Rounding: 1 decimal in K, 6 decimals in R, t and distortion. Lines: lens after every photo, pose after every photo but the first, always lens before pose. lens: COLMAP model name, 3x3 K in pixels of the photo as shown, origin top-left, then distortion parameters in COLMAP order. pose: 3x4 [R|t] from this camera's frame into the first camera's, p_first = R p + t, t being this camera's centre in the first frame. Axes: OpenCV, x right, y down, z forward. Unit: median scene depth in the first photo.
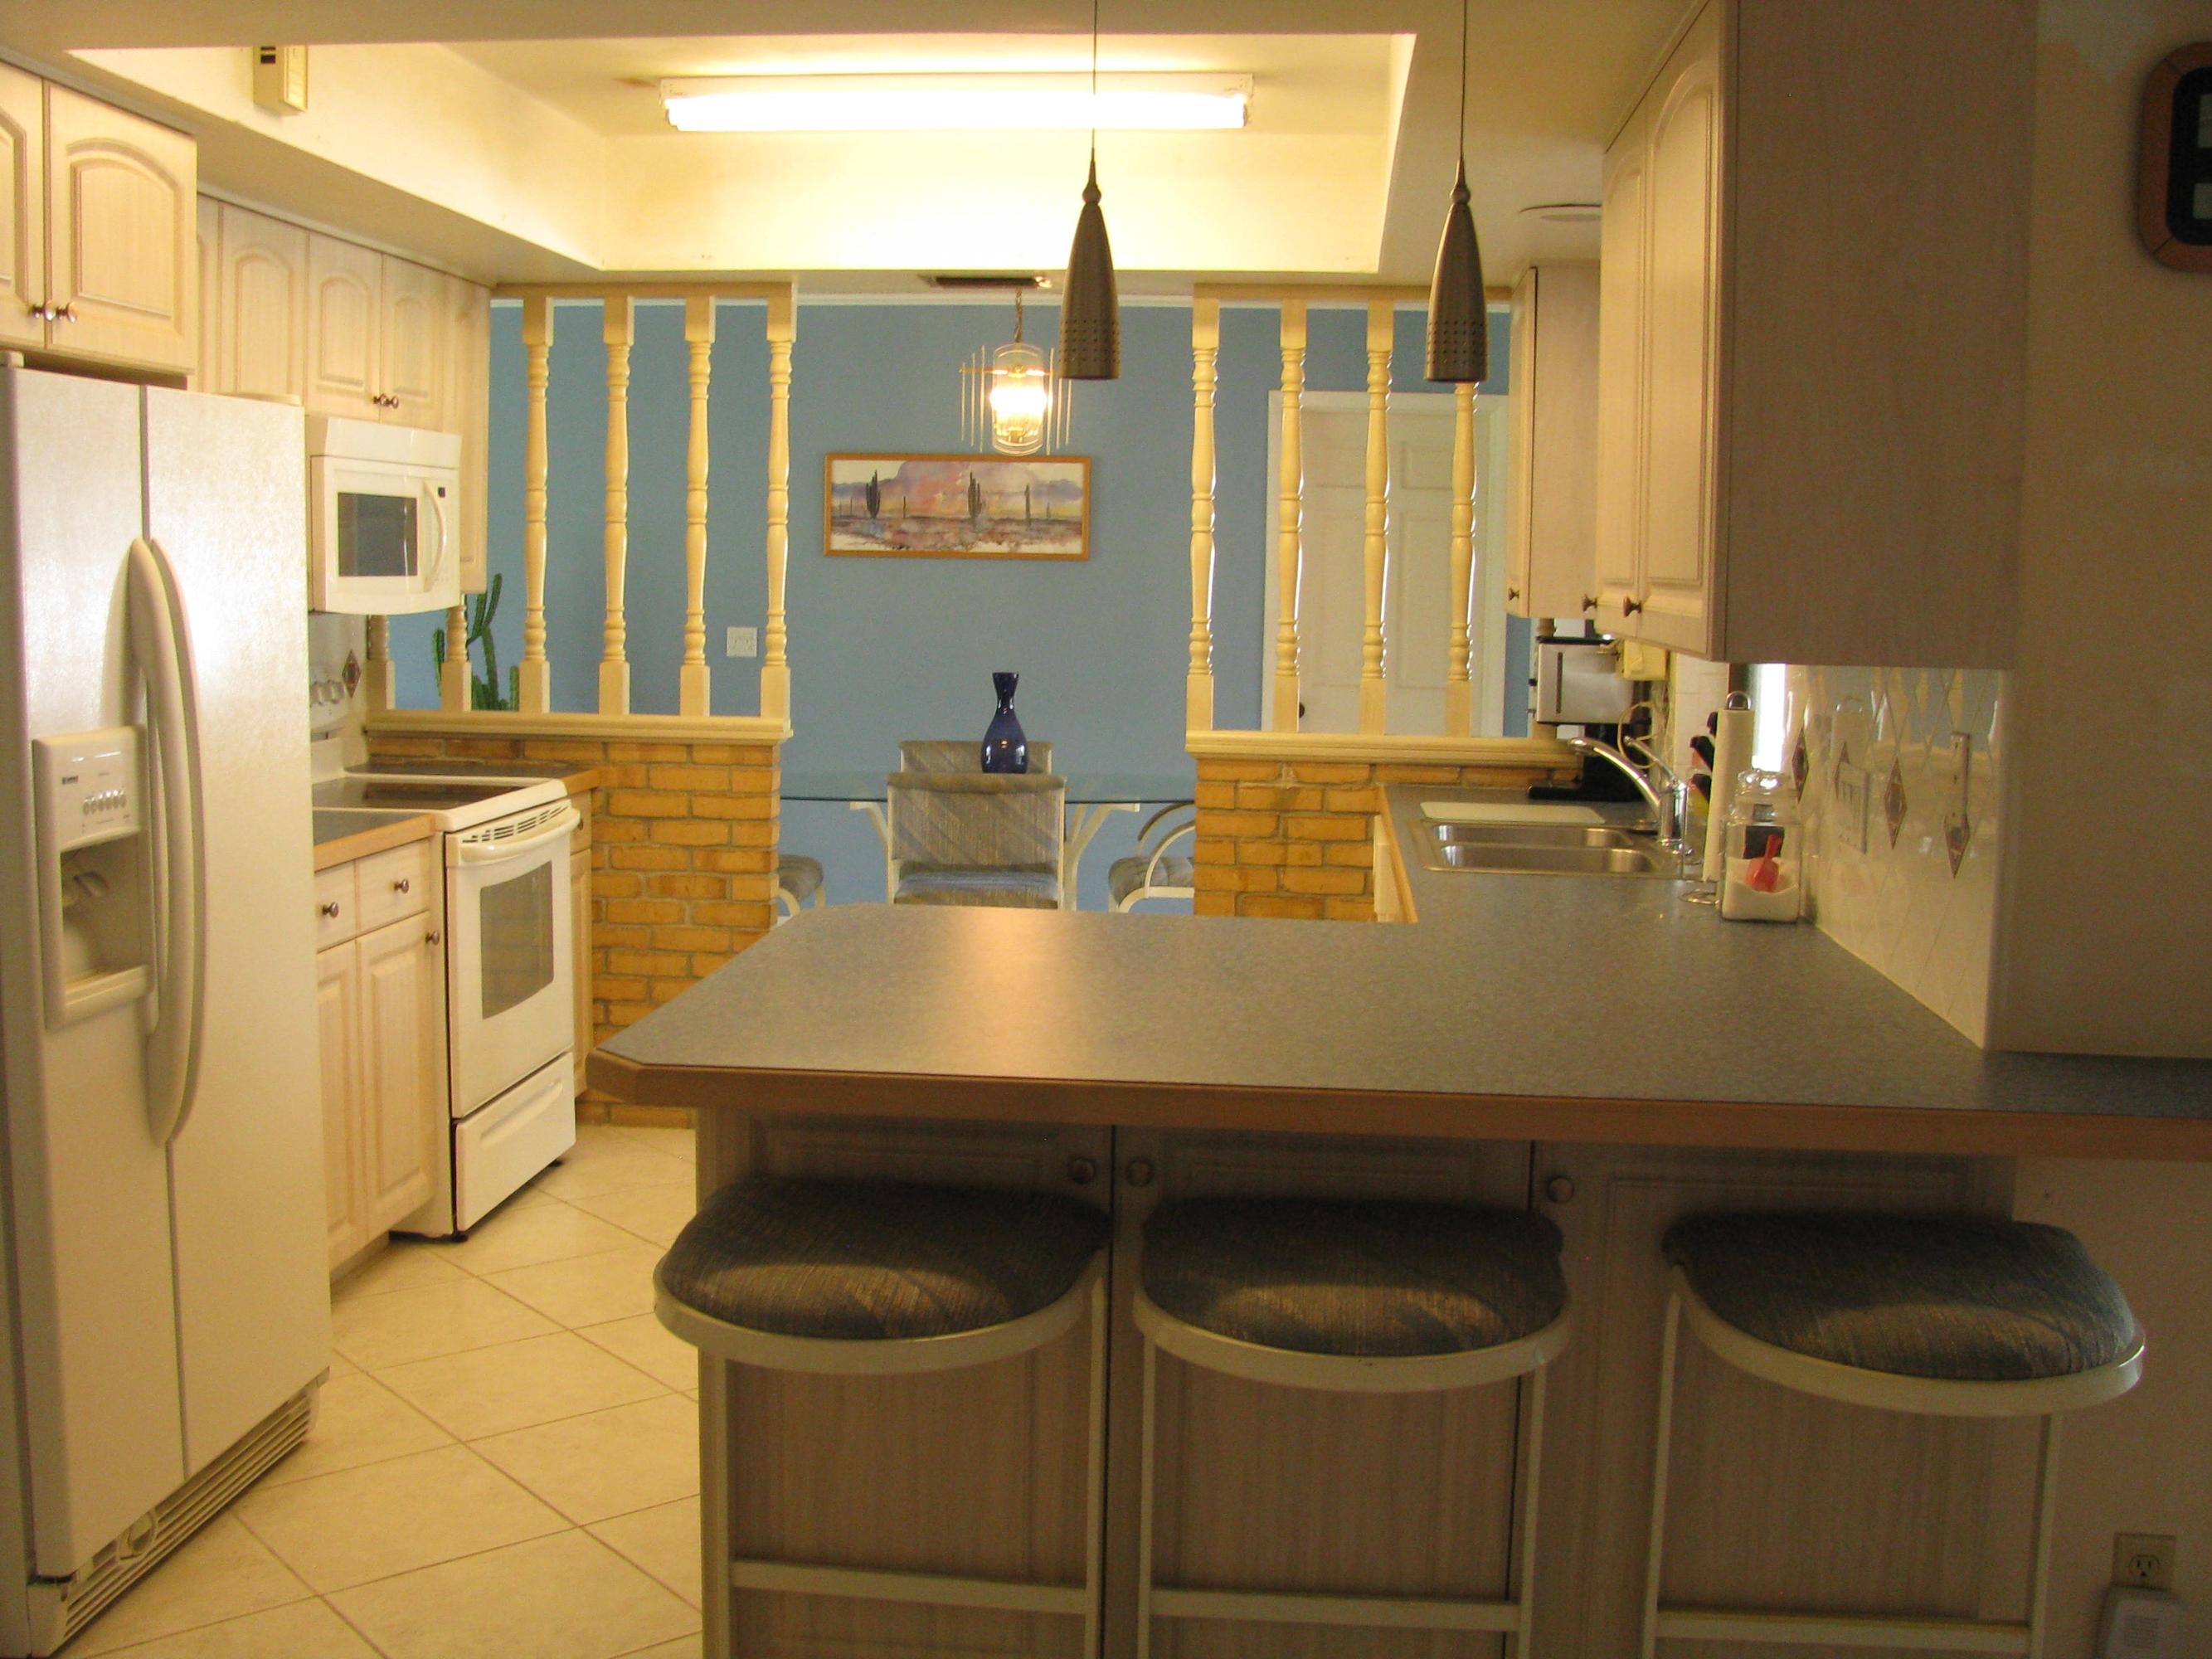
lens RADIAL K [[2351.6, 0, 1088.2], [0, 2351.6, 836.4], [0, 0, 1]] dist [-0.136913, 0.000000]
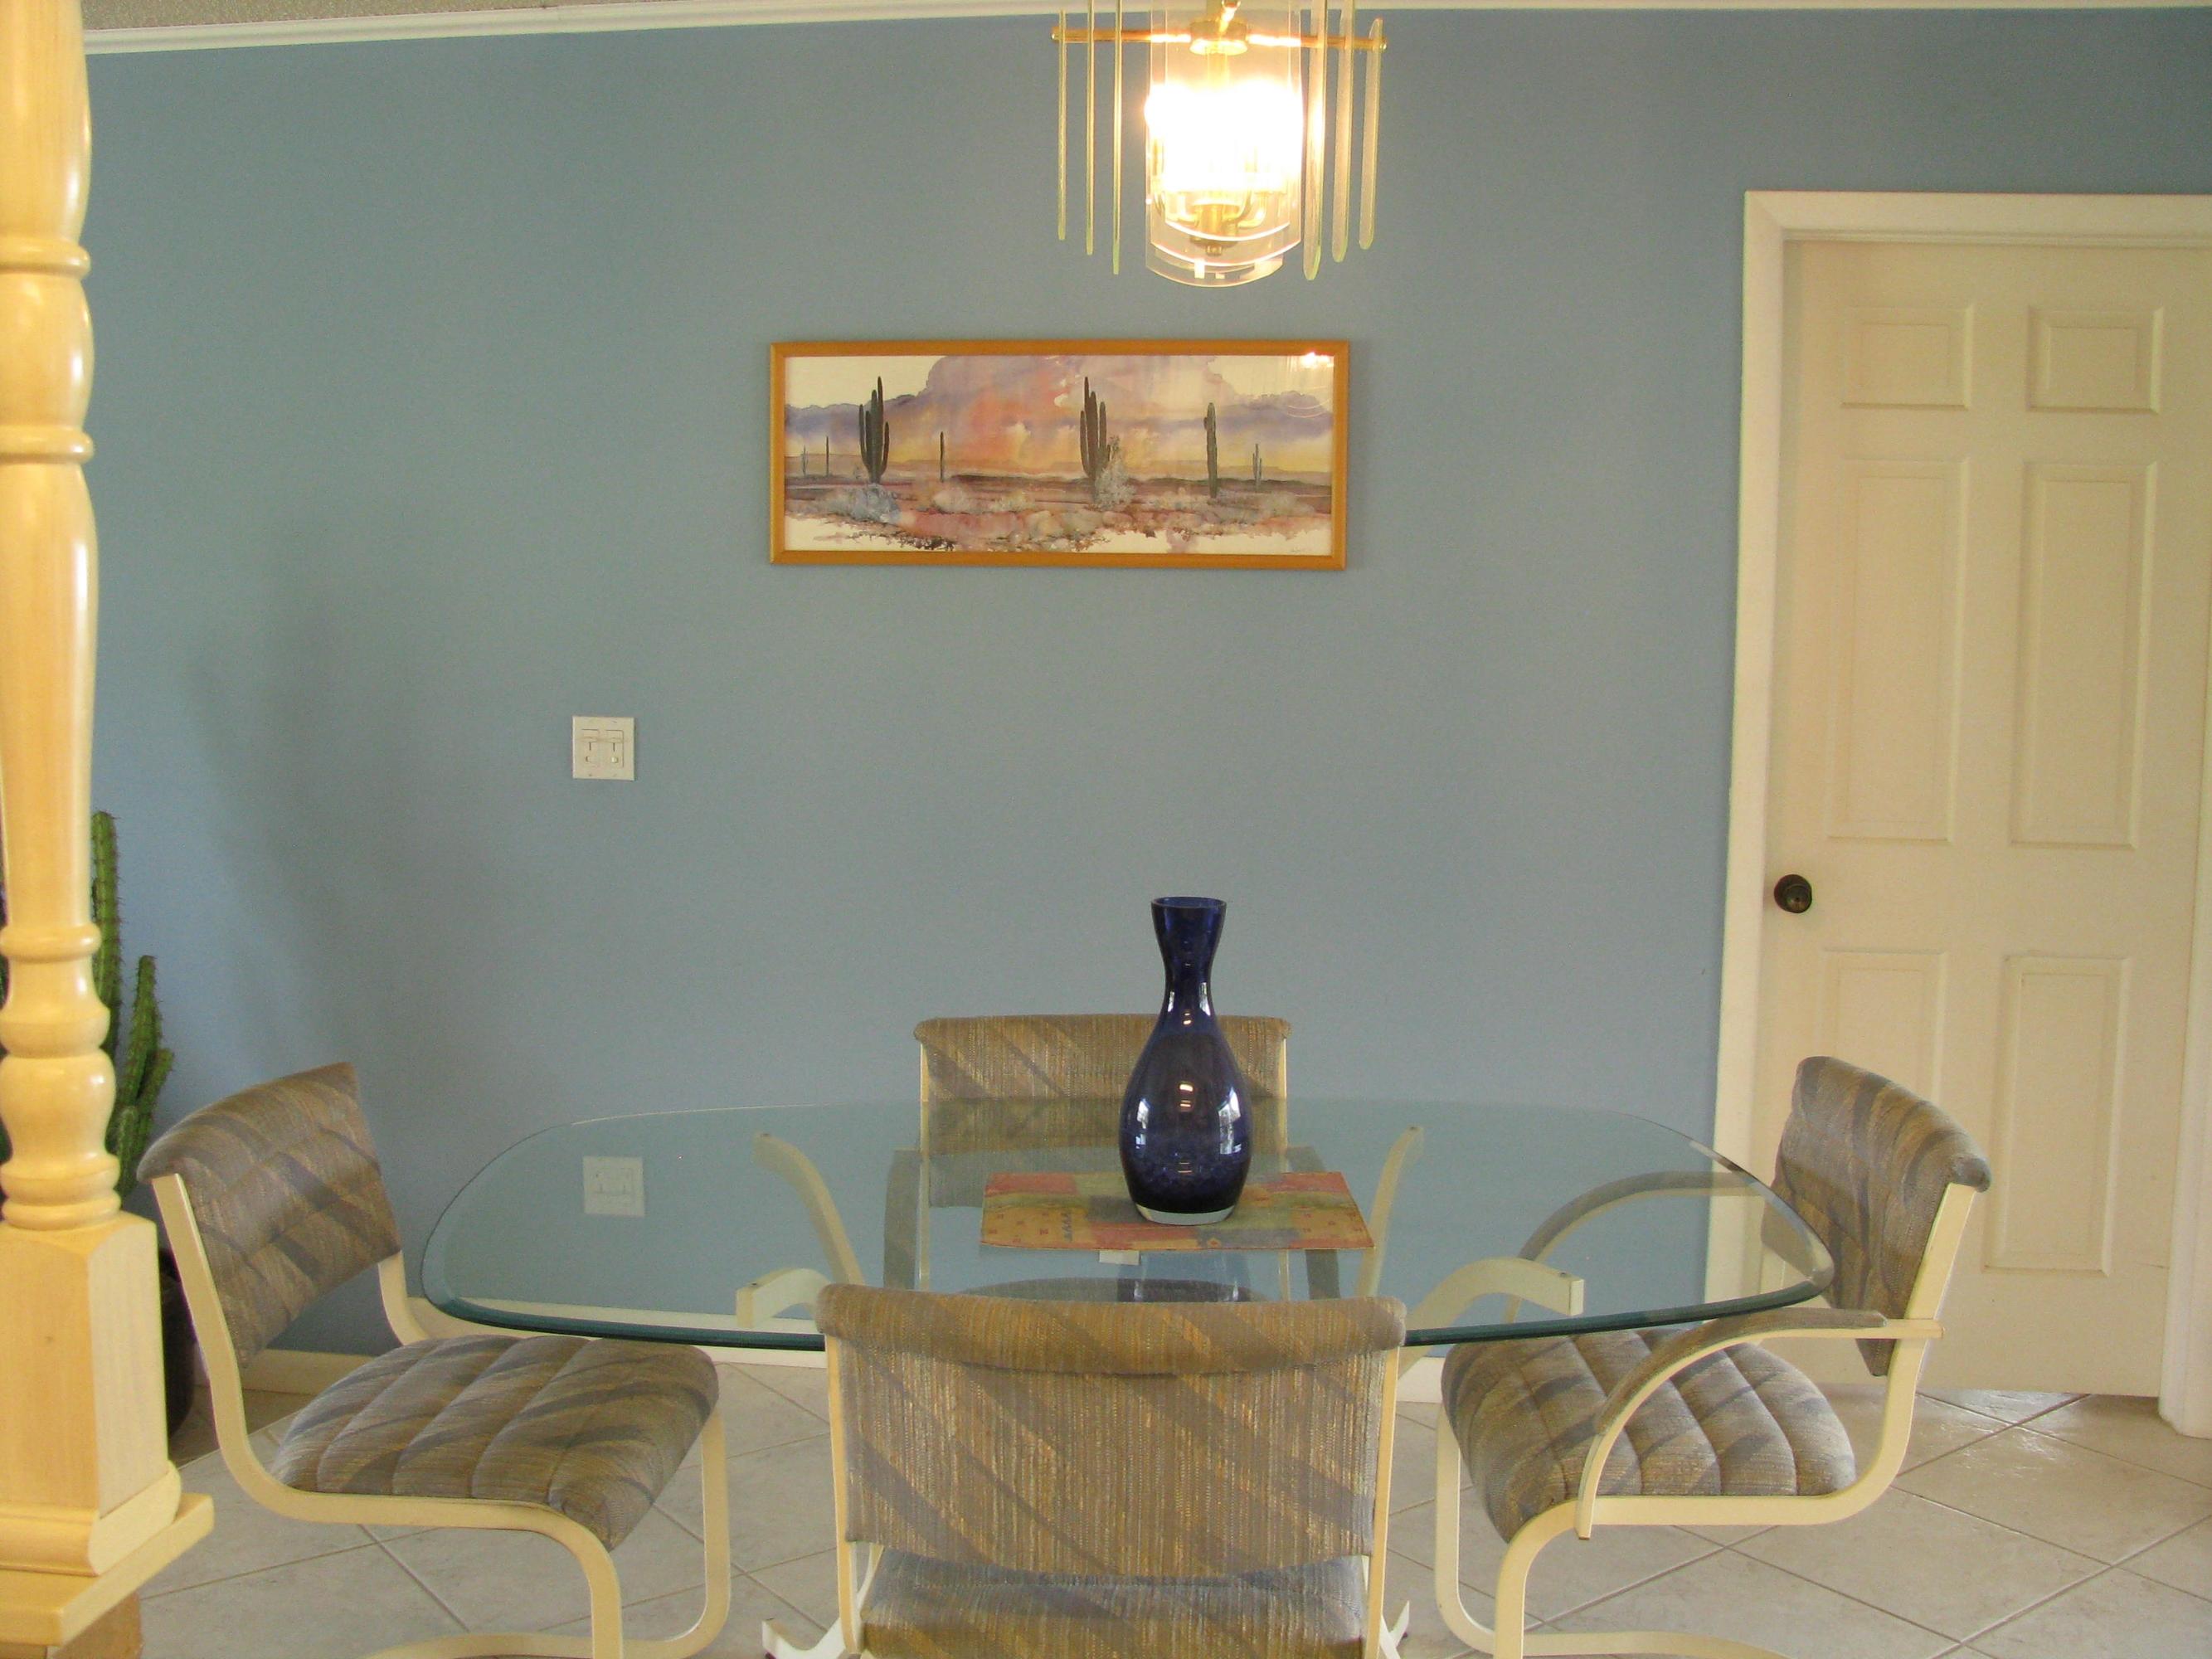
lens RADIAL K [[2351.6, 0, 1105.0], [0, 2351.6, 823.3], [0, 0, 1]] dist [-0.136913, 0.000000]
pose [[0.999107, -0.004476, -0.042015, -0.031493], [0.004555, 0.999988, 0.001795, -0.079016], [0.042007, -0.001985, 0.999115, 0.619285]]
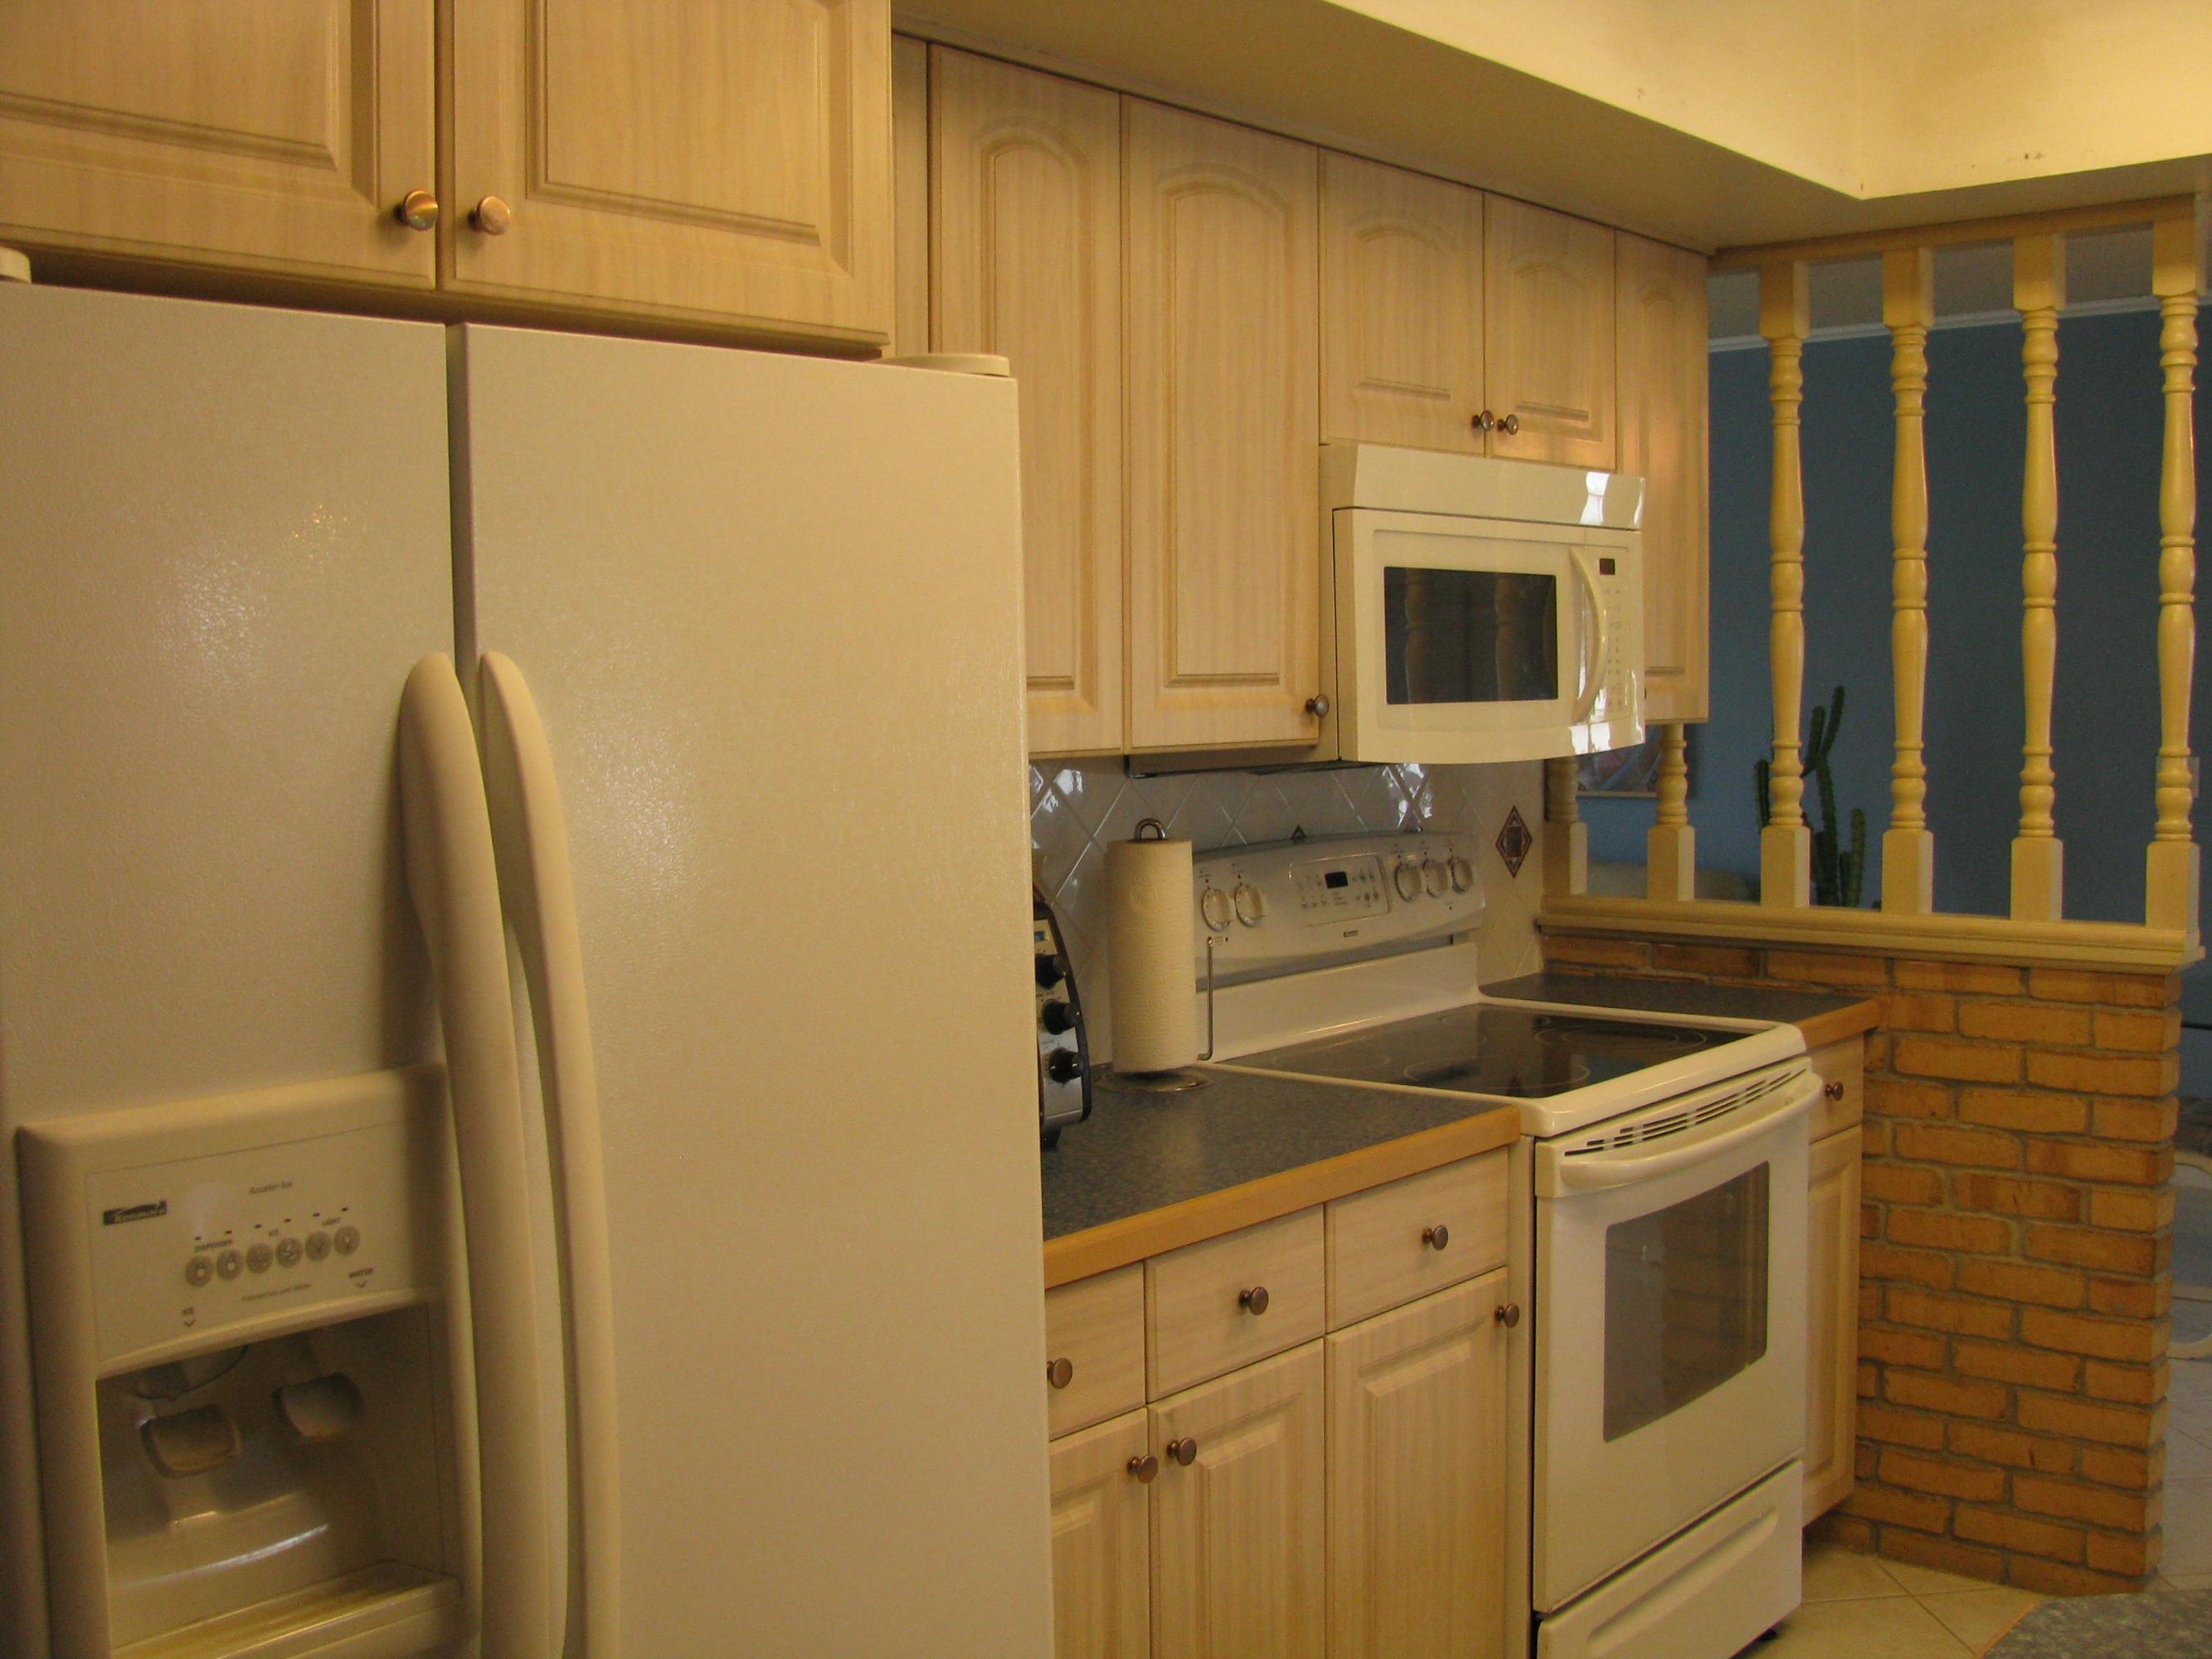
lens RADIAL K [[2351.6, 0, 1094.2], [0, 2351.6, 823.1], [0, 0, 1]] dist [-0.136913, 0.000000]
pose [[0.814029, 0.006856, -0.580784, -0.020092], [-0.036569, 0.998551, -0.039467, -0.044178], [0.579672, 0.053366, 0.813100, 0.370228]]
